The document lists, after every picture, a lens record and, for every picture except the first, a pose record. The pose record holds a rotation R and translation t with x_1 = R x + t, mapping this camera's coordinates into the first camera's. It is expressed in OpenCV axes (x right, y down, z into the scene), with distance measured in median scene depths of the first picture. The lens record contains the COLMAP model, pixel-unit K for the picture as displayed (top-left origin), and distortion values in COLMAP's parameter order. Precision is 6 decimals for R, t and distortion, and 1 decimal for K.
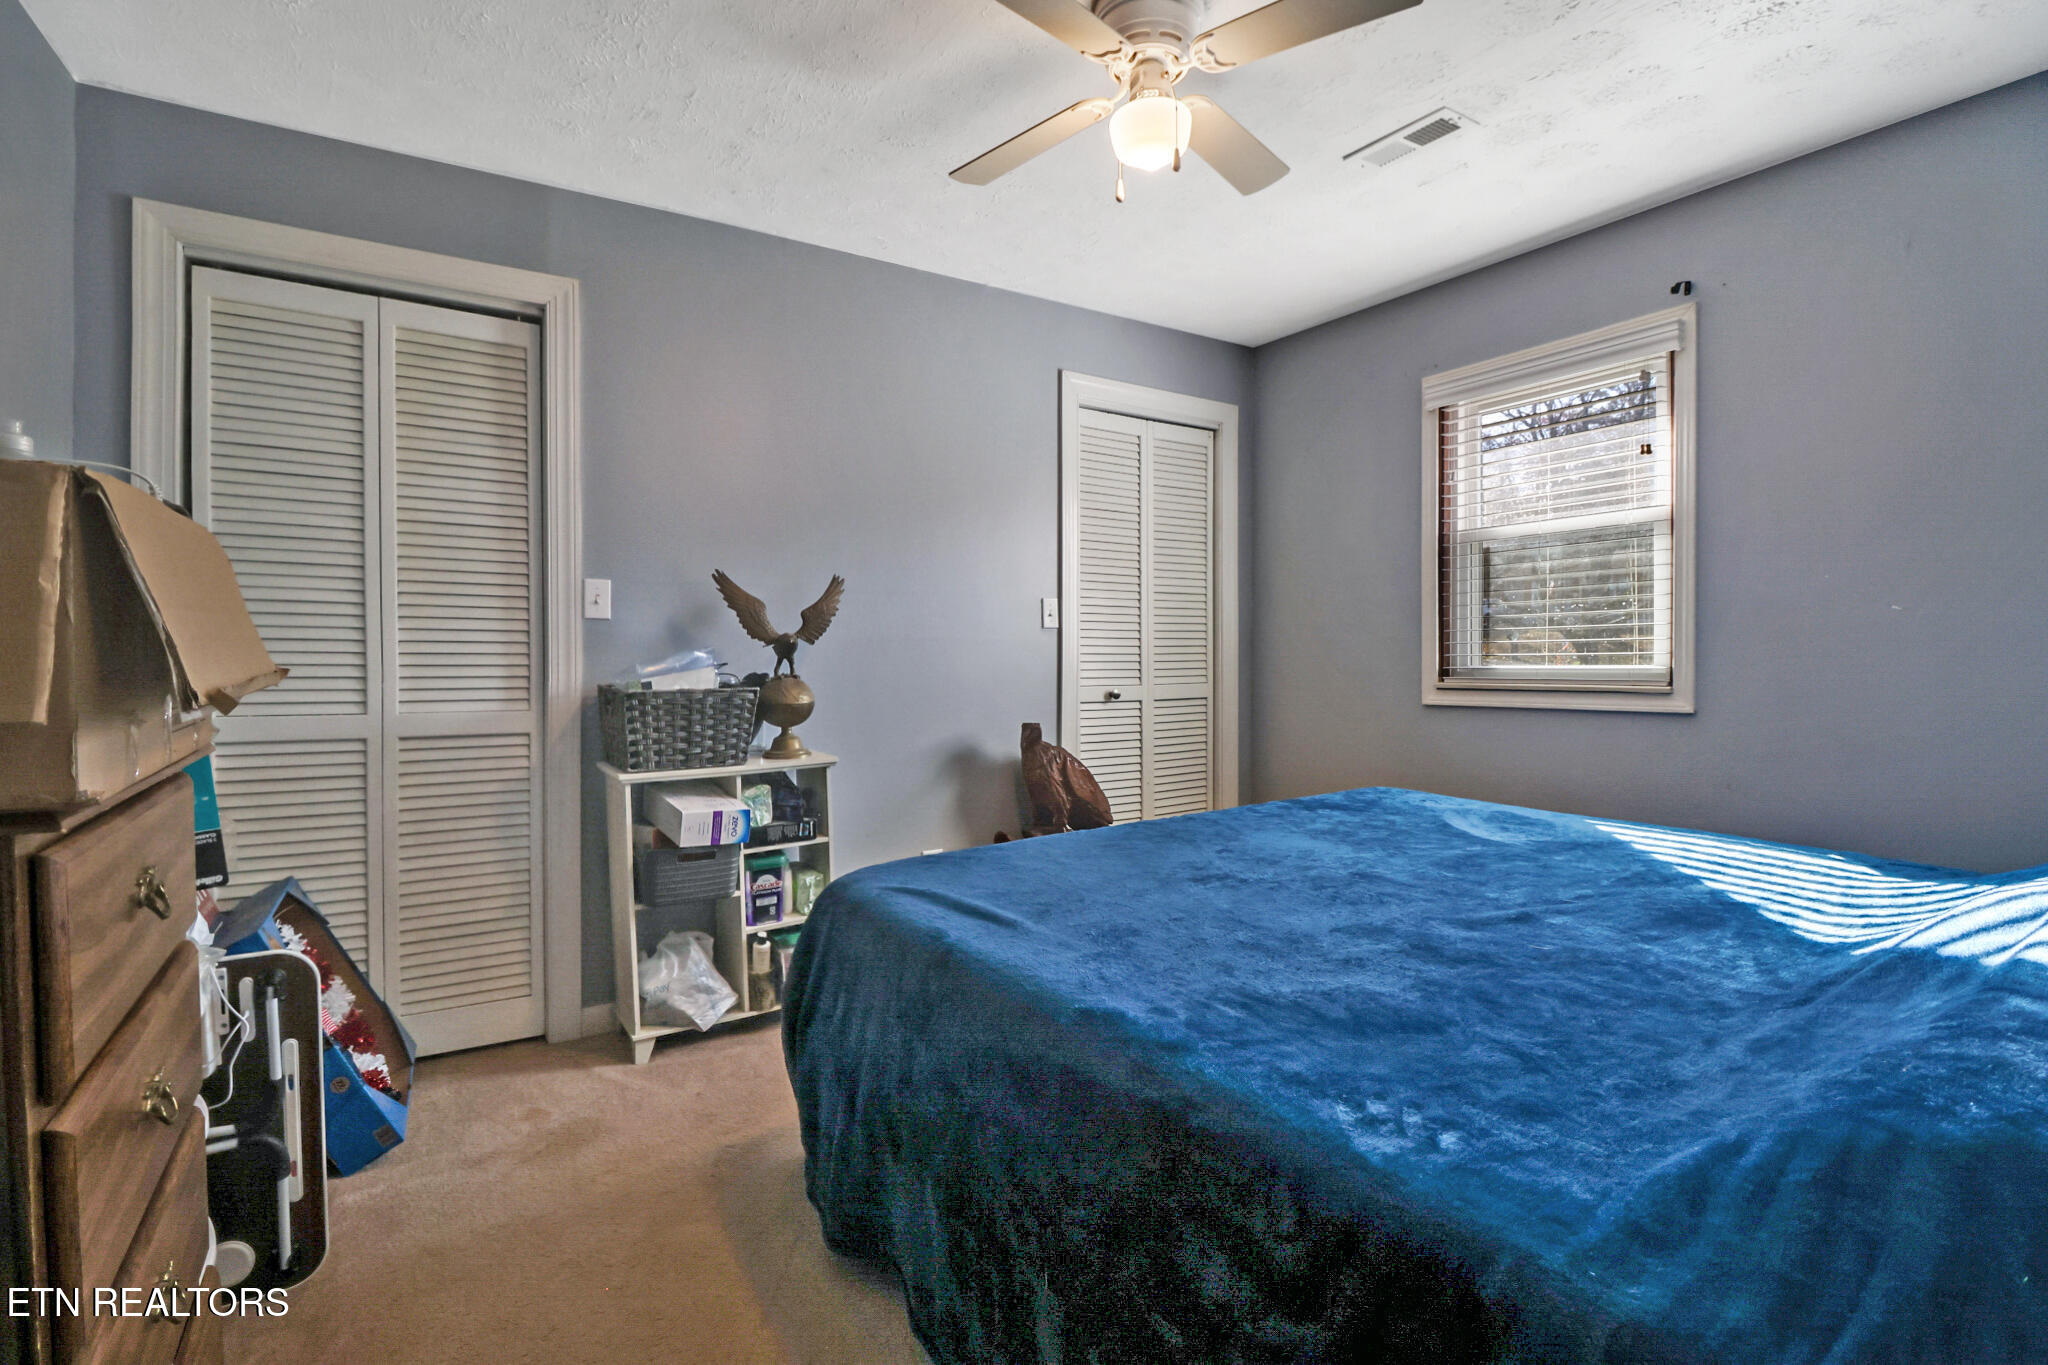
lens RADIAL K [[953.4, 0, 1026.8], [0, 953.4, 665.5], [0, 0, 1]] dist [0.015299, -0.017619]
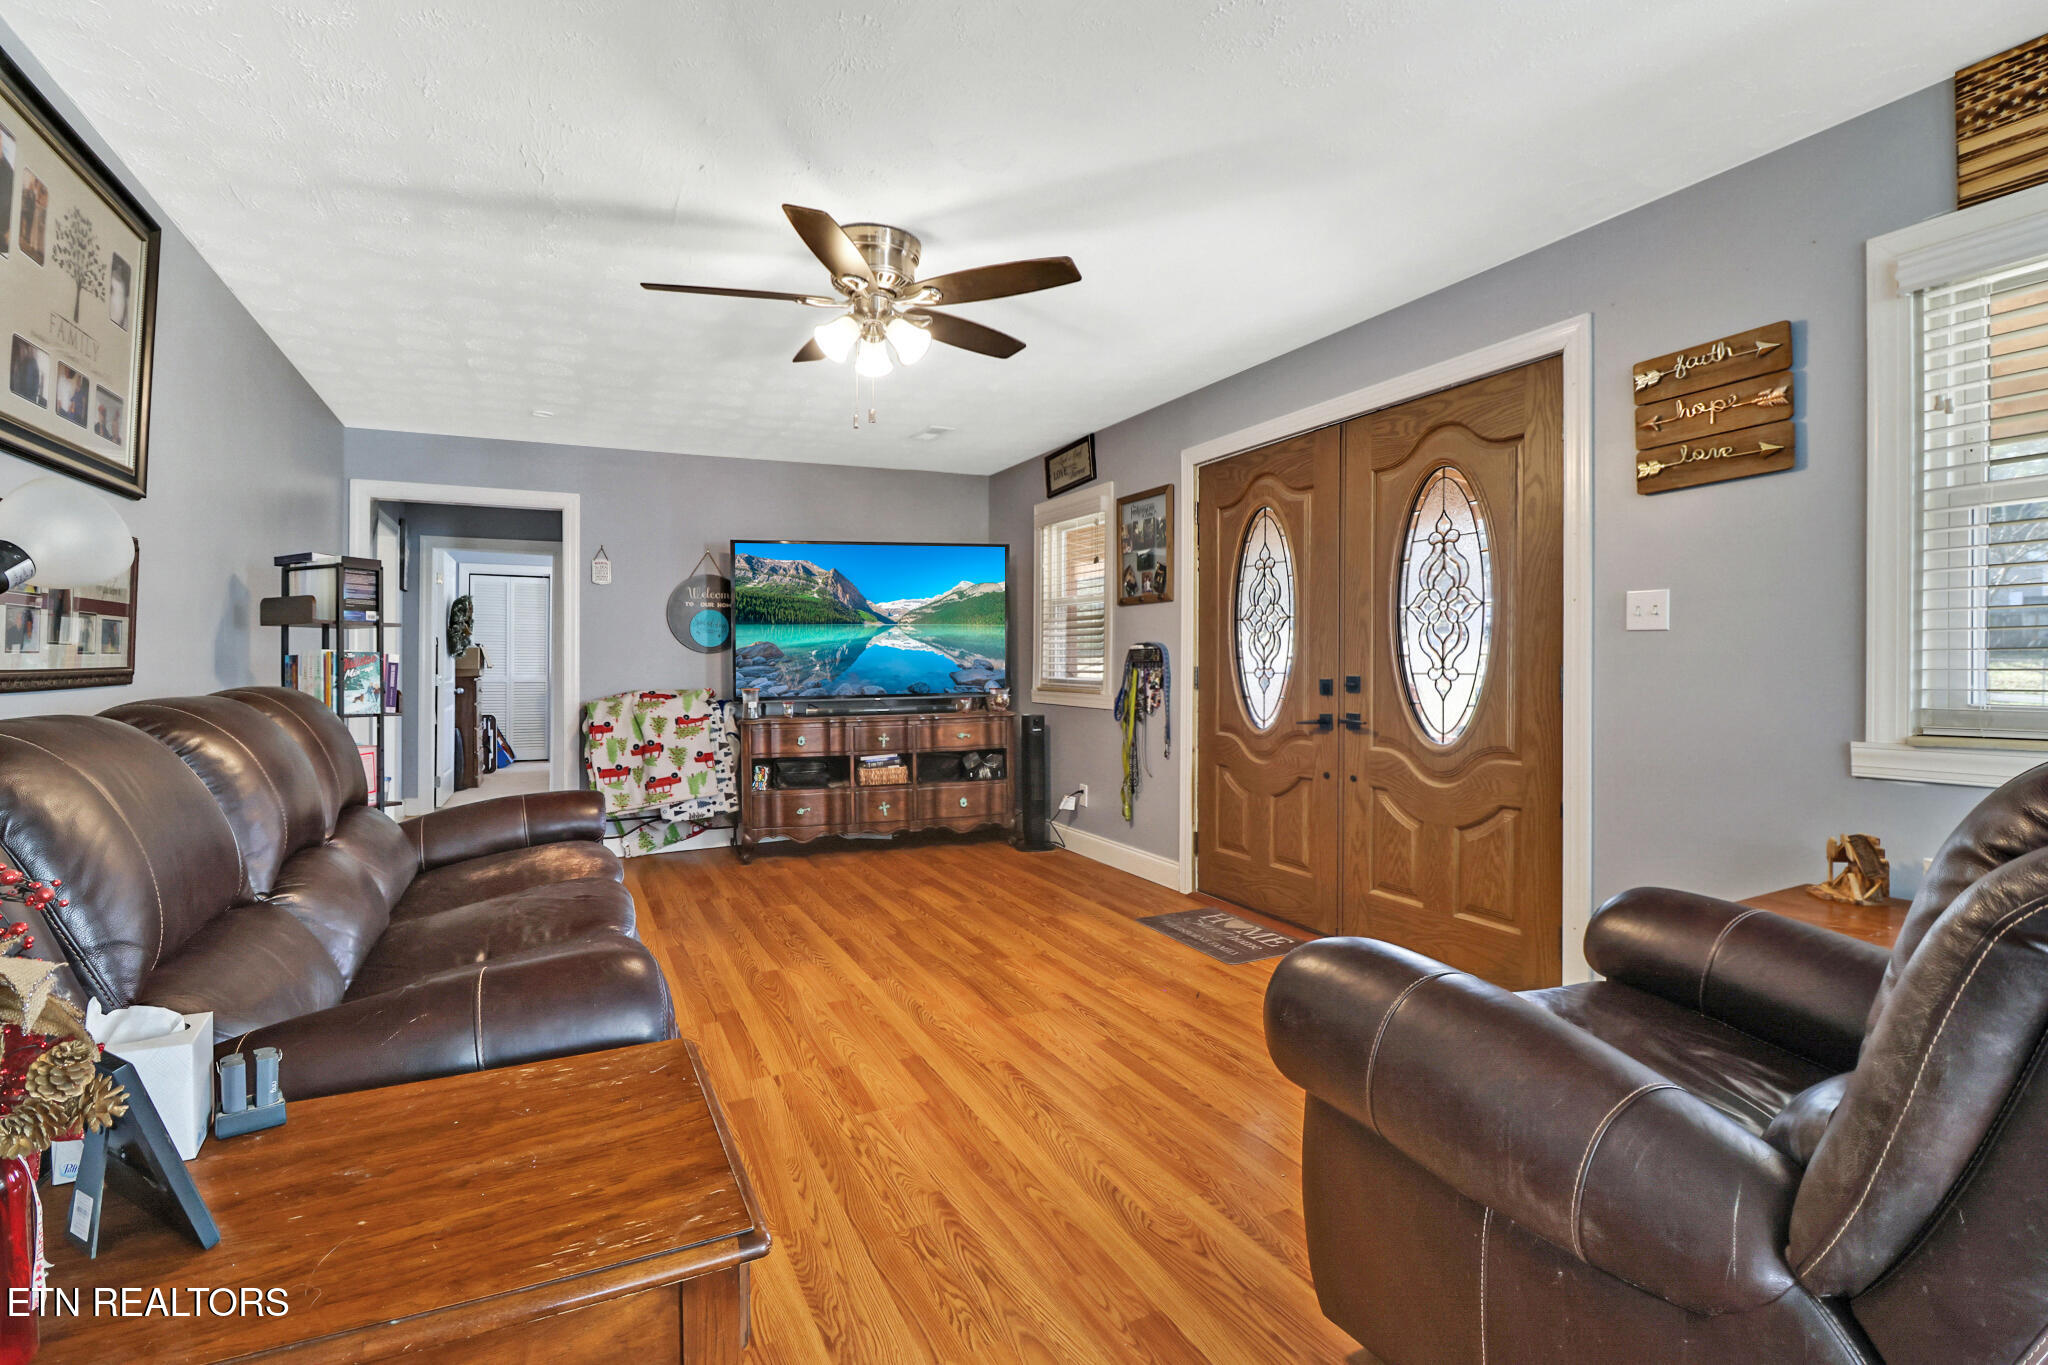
lens RADIAL K [[943.6, 0, 1029.6], [0, 943.6, 669.6], [0, 0, 1]] dist [0.000832, -0.015454]
pose [[0.993901, 0.009342, -0.109878, 2.030432], [-0.010064, 0.999931, -0.006013, 0.026271], [0.109815, 0.007082, 0.993927, -2.839554]]
